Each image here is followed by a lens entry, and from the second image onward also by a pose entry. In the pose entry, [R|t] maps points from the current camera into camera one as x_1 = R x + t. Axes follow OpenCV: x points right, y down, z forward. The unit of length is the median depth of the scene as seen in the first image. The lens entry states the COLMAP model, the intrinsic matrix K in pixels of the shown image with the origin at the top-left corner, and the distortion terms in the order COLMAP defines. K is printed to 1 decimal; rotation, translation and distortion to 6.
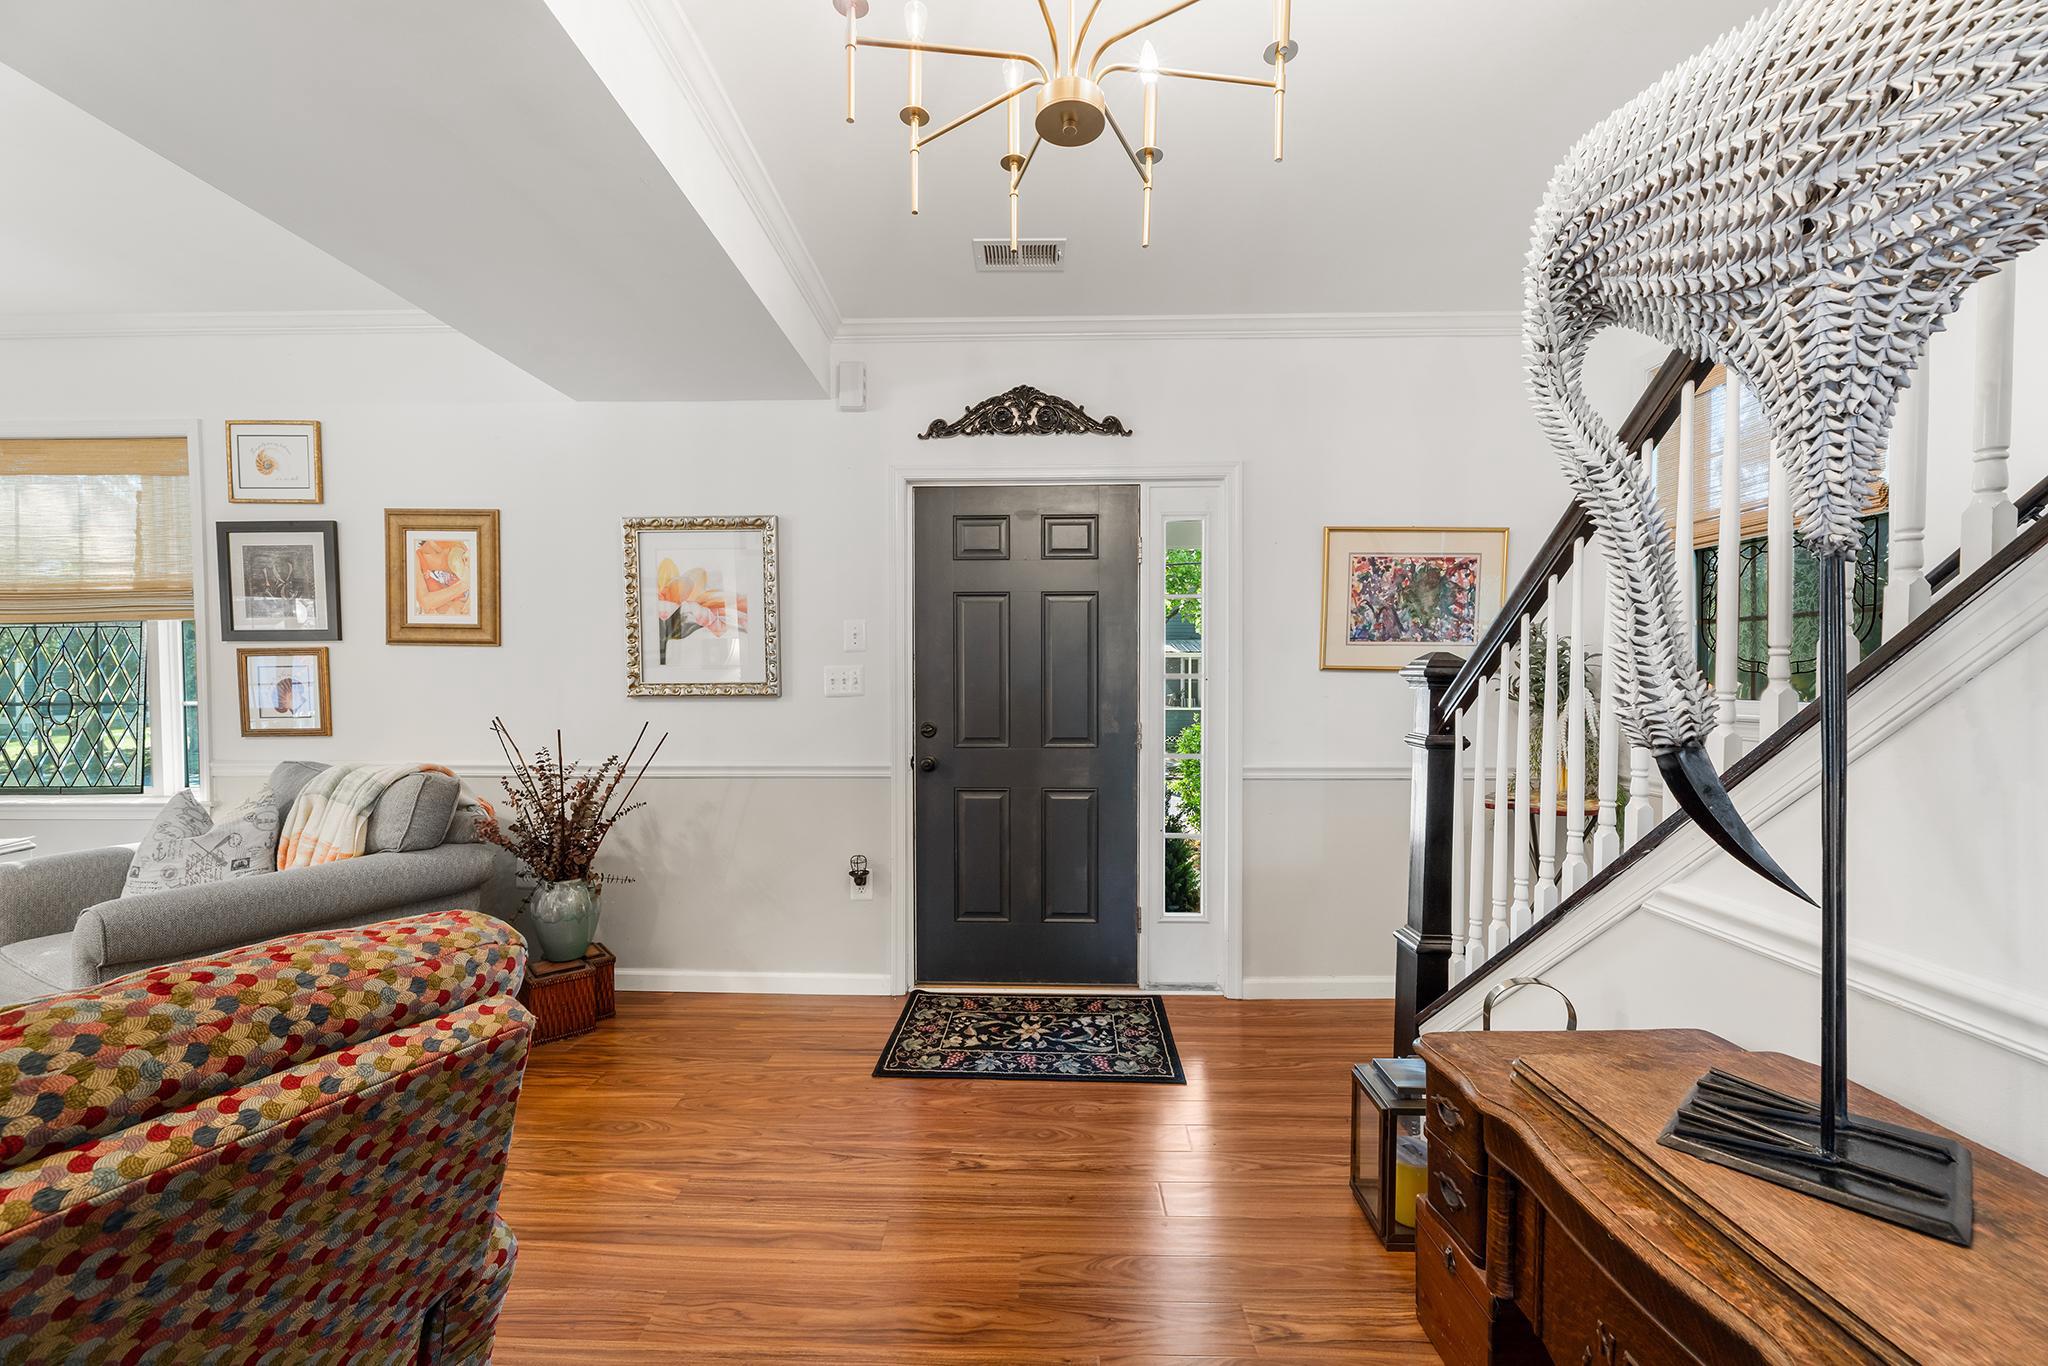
lens RADIAL K [[829.2, 0, 1022.6], [0, 829.2, 693.3], [0, 0, 1]] dist [-0.000913, -0.000150]
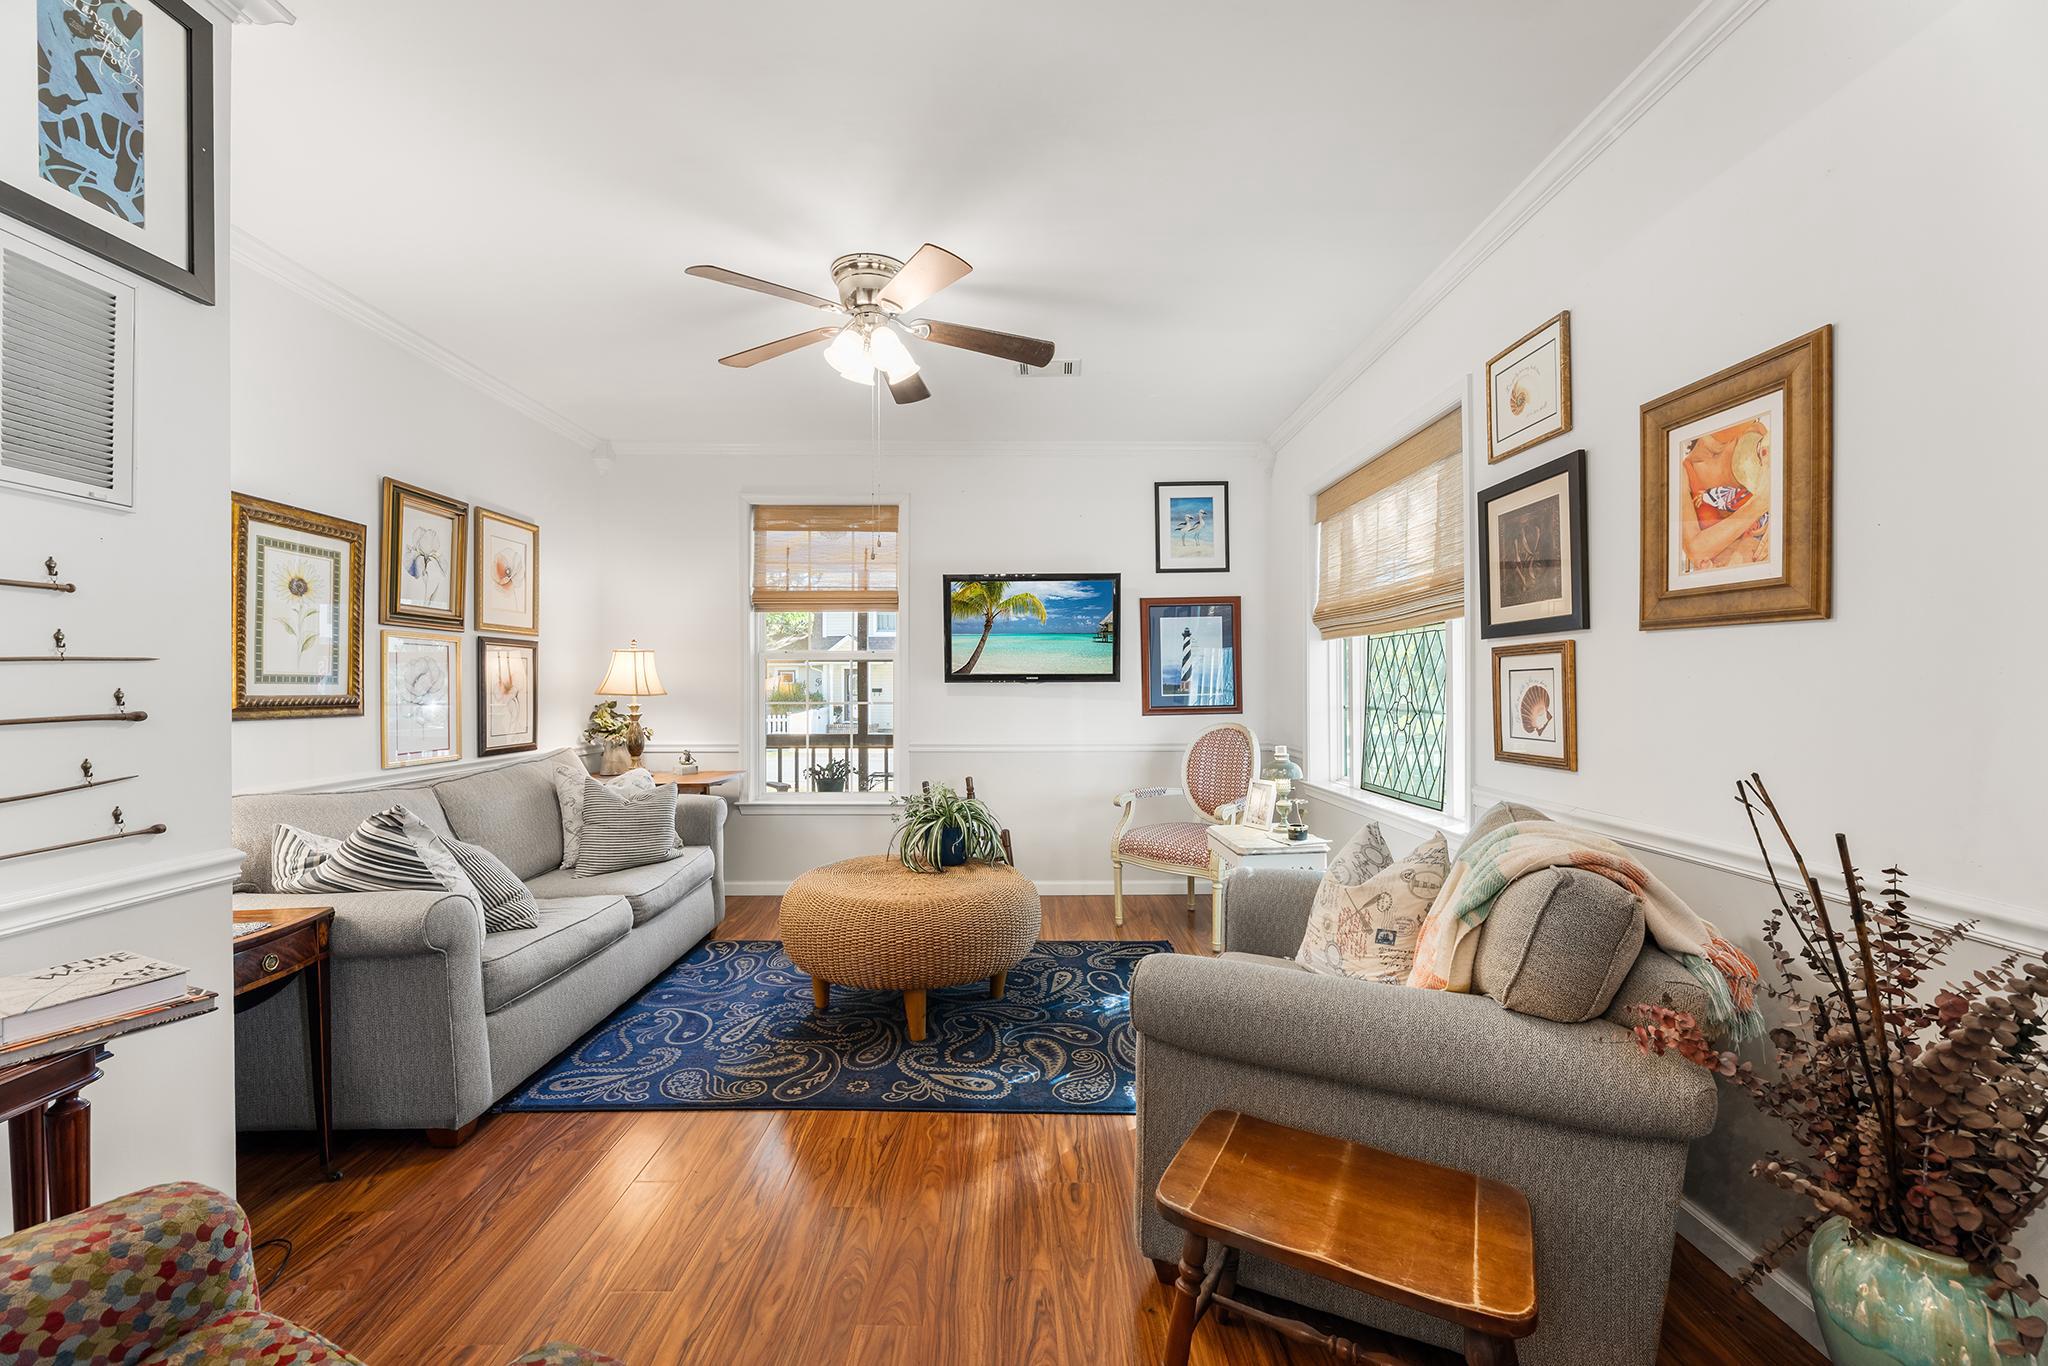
lens RADIAL K [[829.2, 0, 1017.9], [0, 829.2, 685.2], [0, 0, 1]] dist [-0.000913, -0.000150]
pose [[0.046297, 0.002376, -0.998925, -0.185124], [-0.024536, 0.999698, 0.001241, -0.008458], [0.998626, 0.024452, 0.046342, 0.521956]]
